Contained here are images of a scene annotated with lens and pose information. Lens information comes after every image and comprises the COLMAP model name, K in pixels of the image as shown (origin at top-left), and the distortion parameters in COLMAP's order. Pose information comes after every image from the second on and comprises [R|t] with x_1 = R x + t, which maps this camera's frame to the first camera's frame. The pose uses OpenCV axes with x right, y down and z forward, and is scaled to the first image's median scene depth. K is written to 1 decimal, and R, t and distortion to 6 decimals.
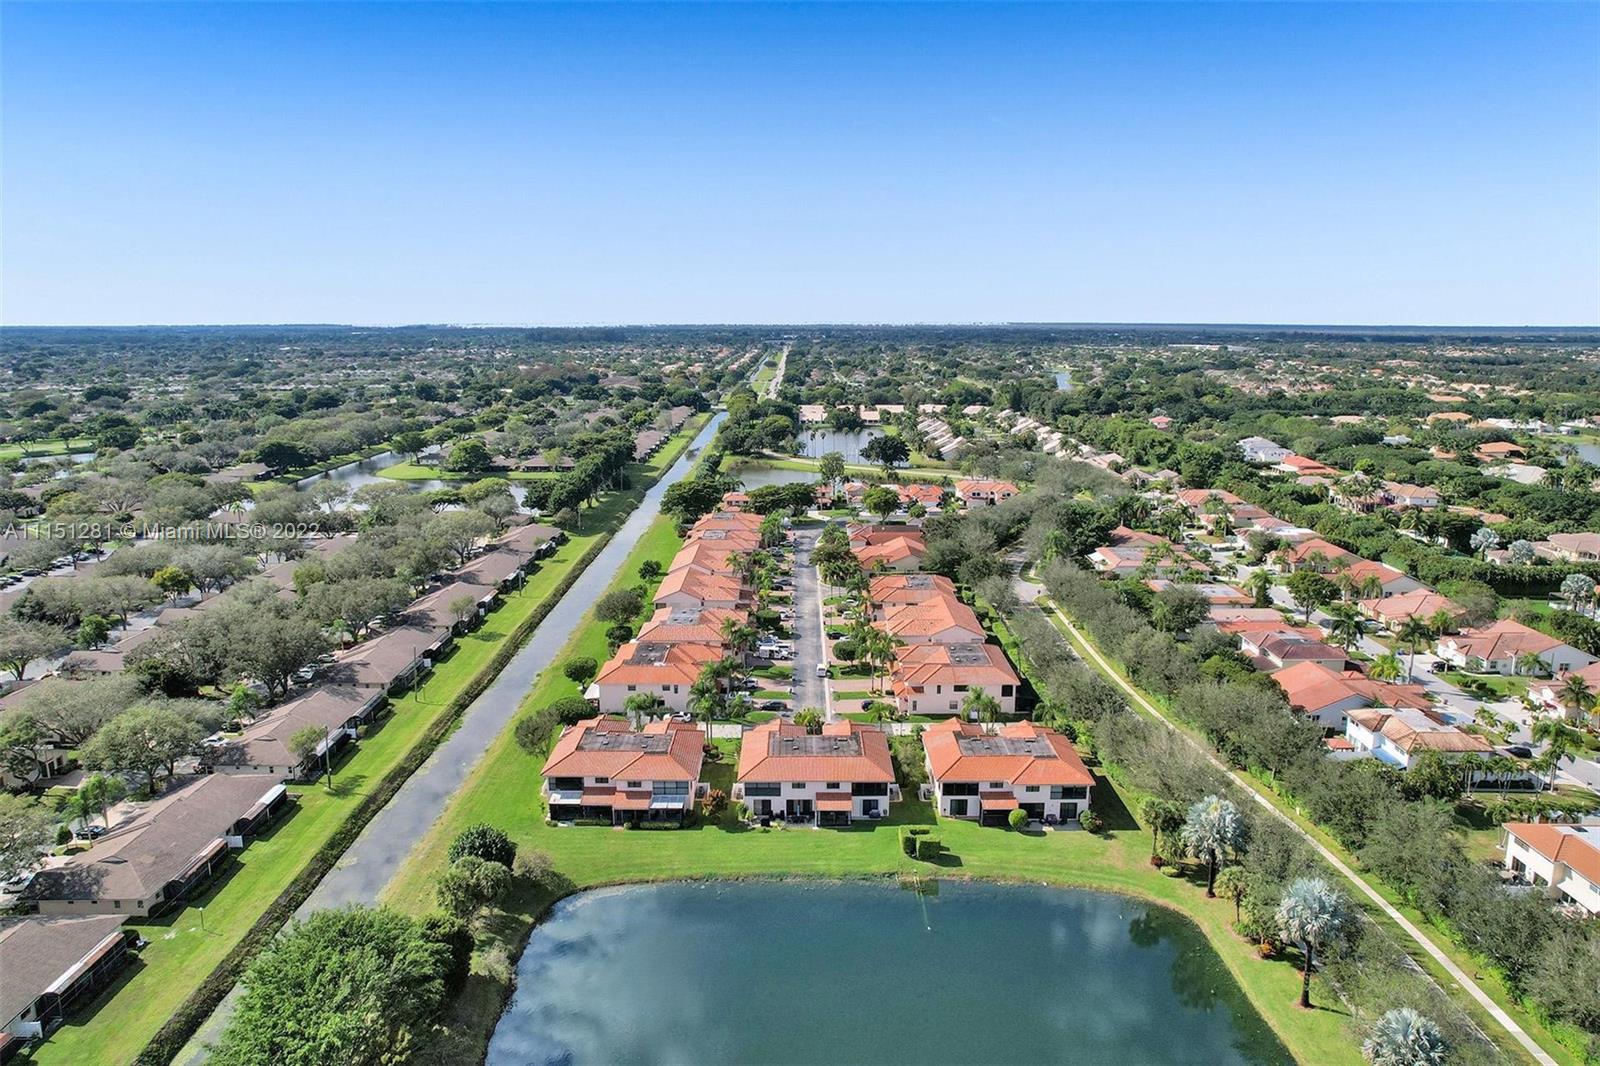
lens RADIAL K [[1063.9, 0, 790.3], [0, 1063.9, 544.3], [0, 0, 1]] dist [-0.060731, 0.051873]
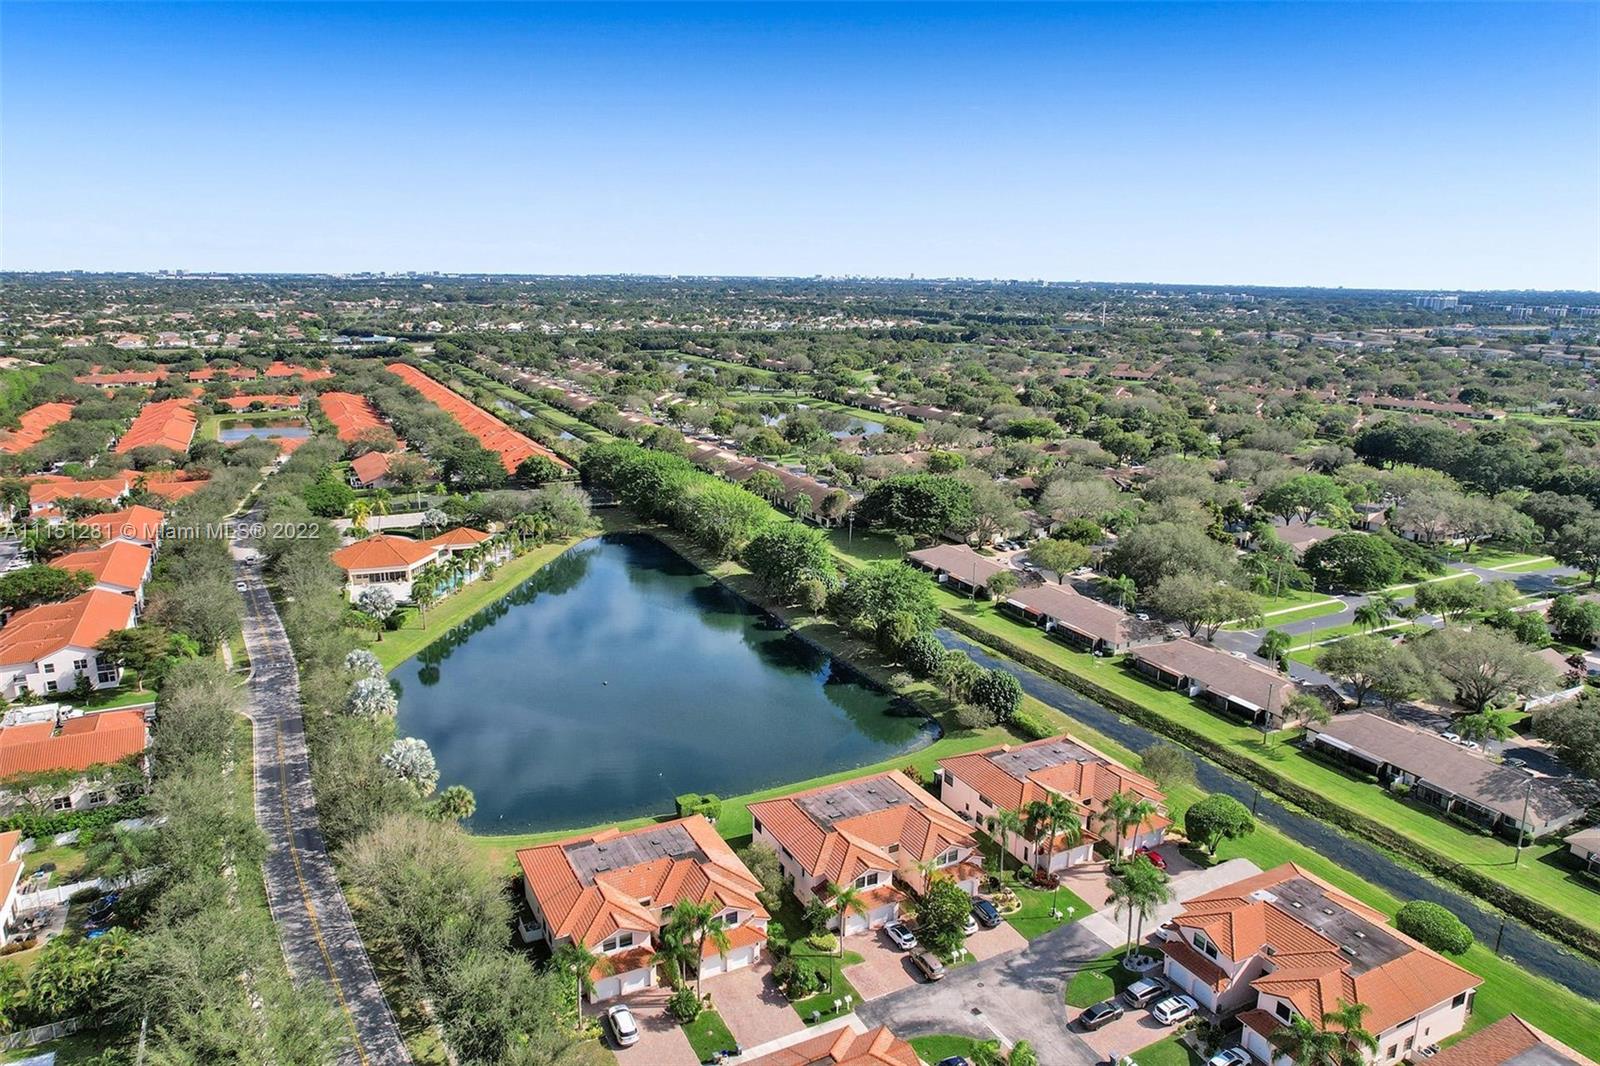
lens RADIAL K [[1063.9, 0, 812.4], [0, 1063.9, 520.3], [0, 0, 1]] dist [-0.060731, 0.051873]
pose [[-0.881345, 0.096400, -0.462534, 0.332488], [-0.111894, 0.908528, 0.402563, -0.270813], [0.459032, 0.406551, -0.789940, 1.249420]]
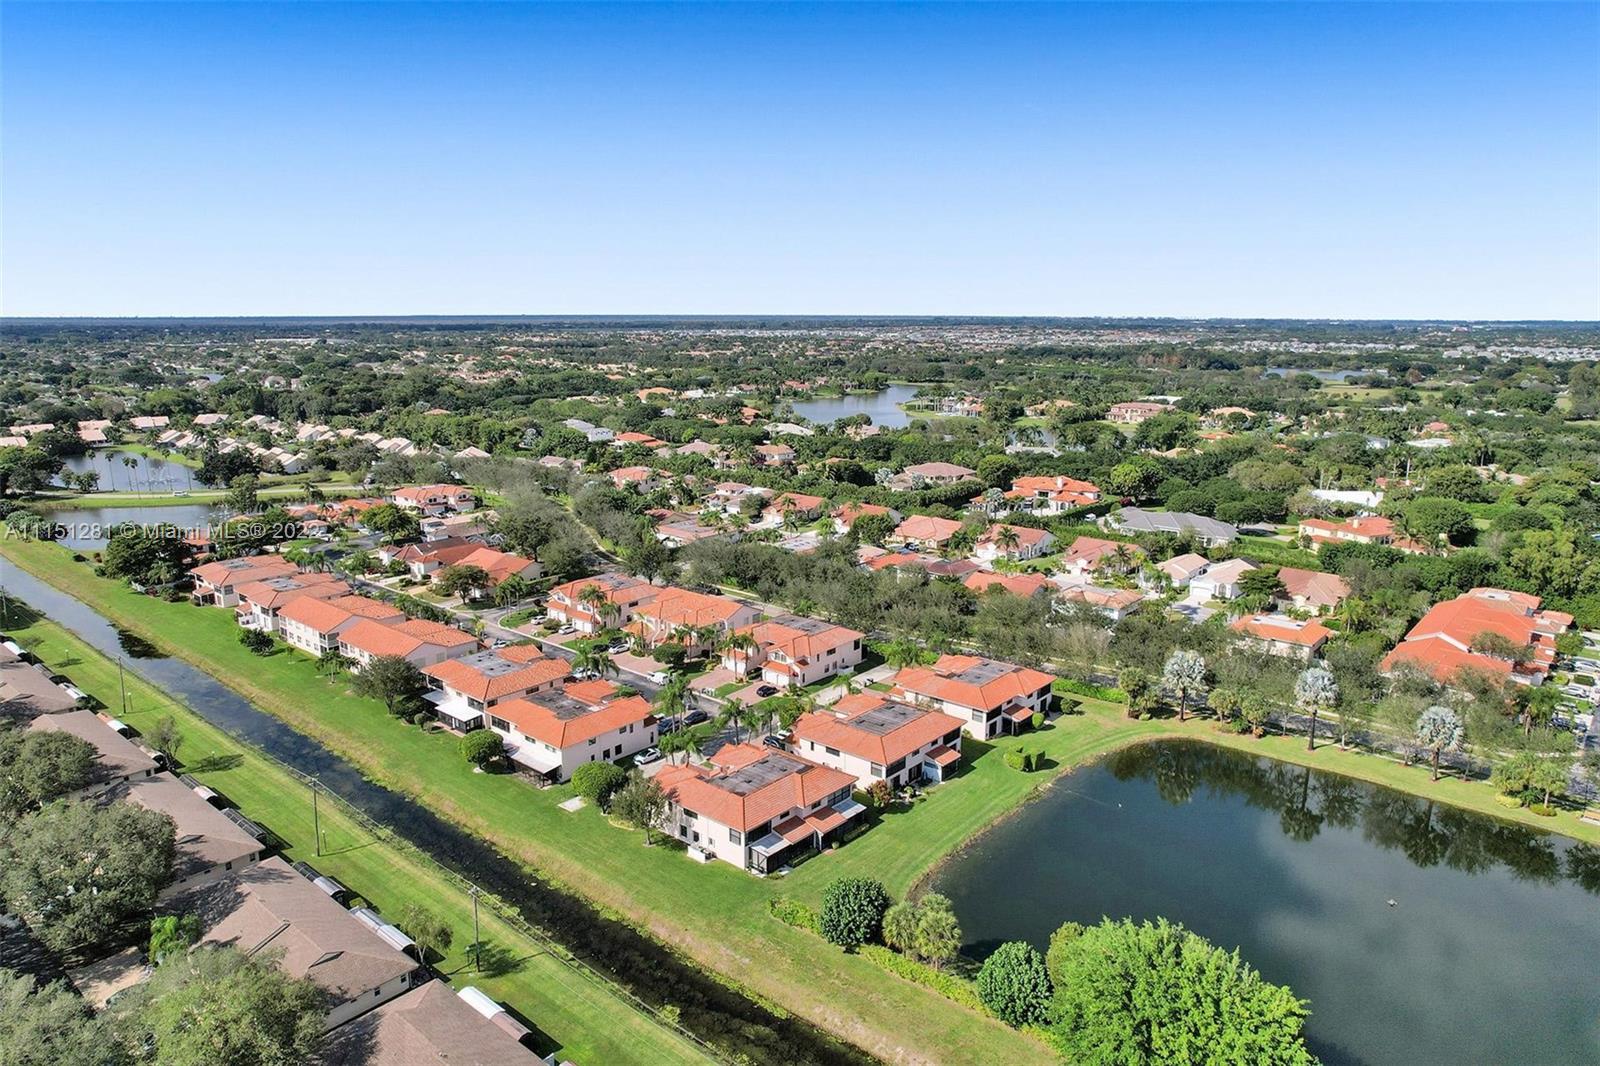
lens RADIAL K [[1063.9, 0, 795.8], [0, 1063.9, 533.6], [0, 0, 1]] dist [-0.060731, 0.051873]
pose [[0.651435, -0.155489, 0.742601, -0.645627], [0.157035, 0.985212, 0.068532, -0.064827], [-0.742275, 0.071970, 0.666219, 0.277600]]
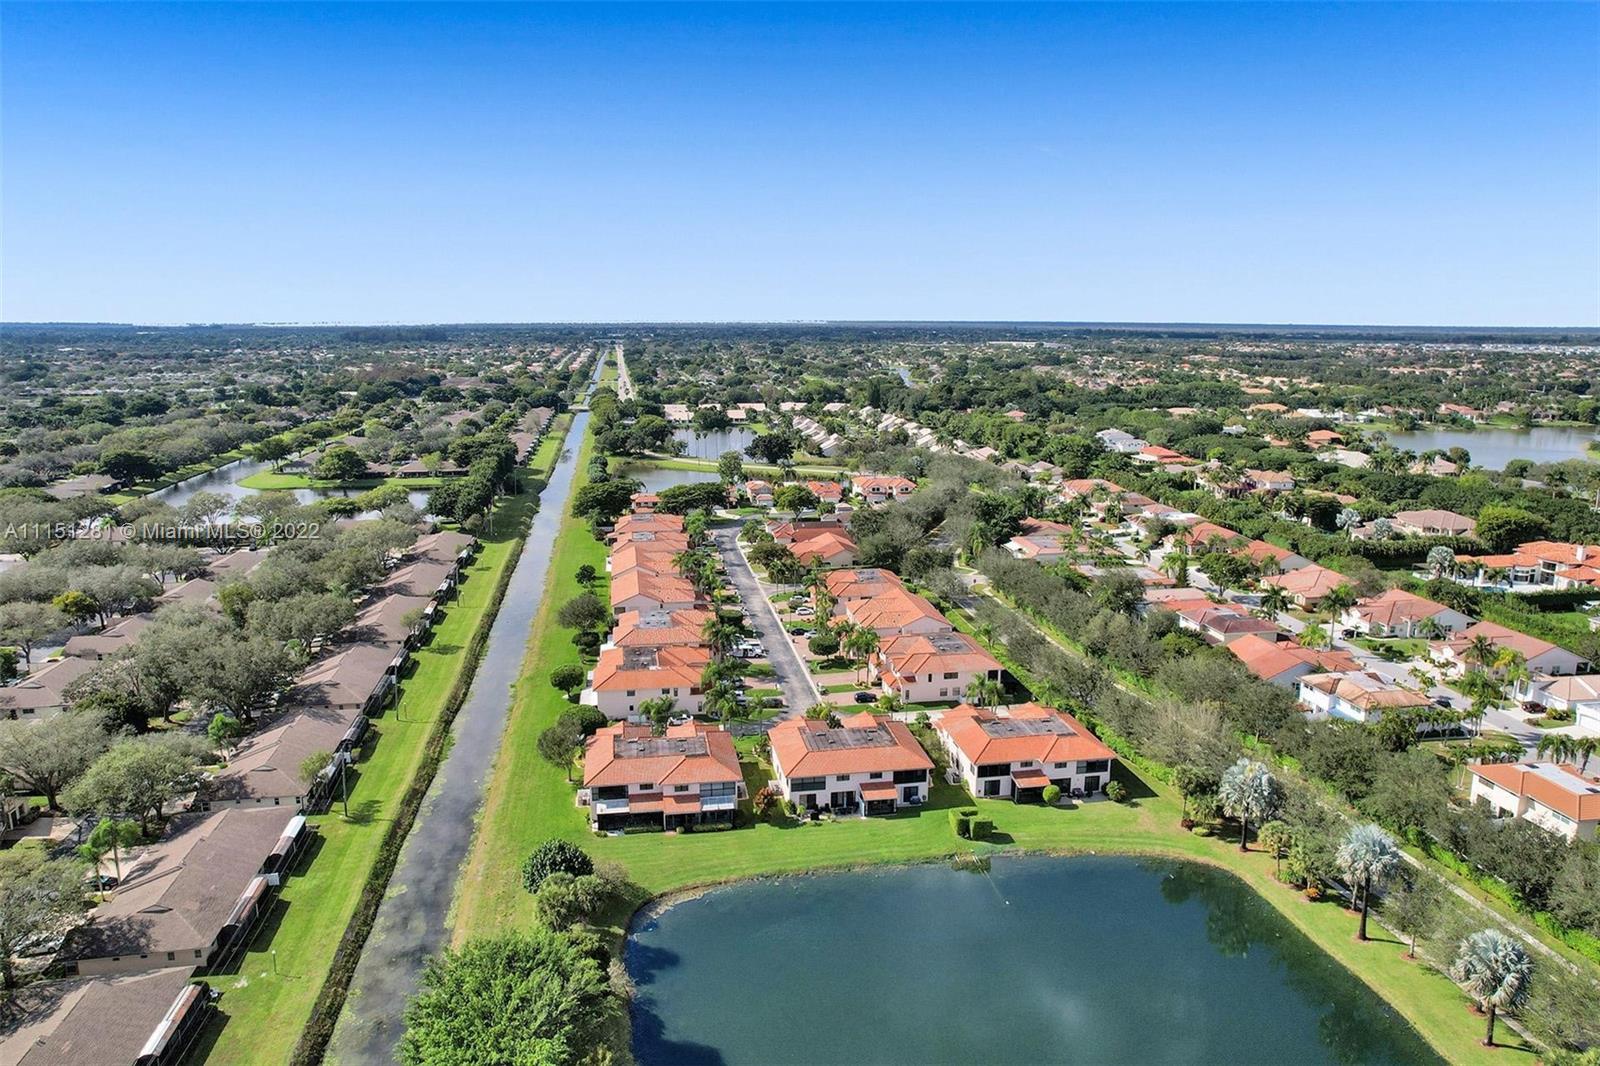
lens RADIAL K [[1063.9, 0, 792.1], [0, 1063.9, 527.2], [0, 0, 1]] dist [-0.060731, 0.051873]
pose [[0.985625, -0.030880, 0.166102, -0.157271], [0.033182, 0.999388, -0.011096, -0.003740], [-0.165658, 0.016448, 0.986046, -0.004610]]
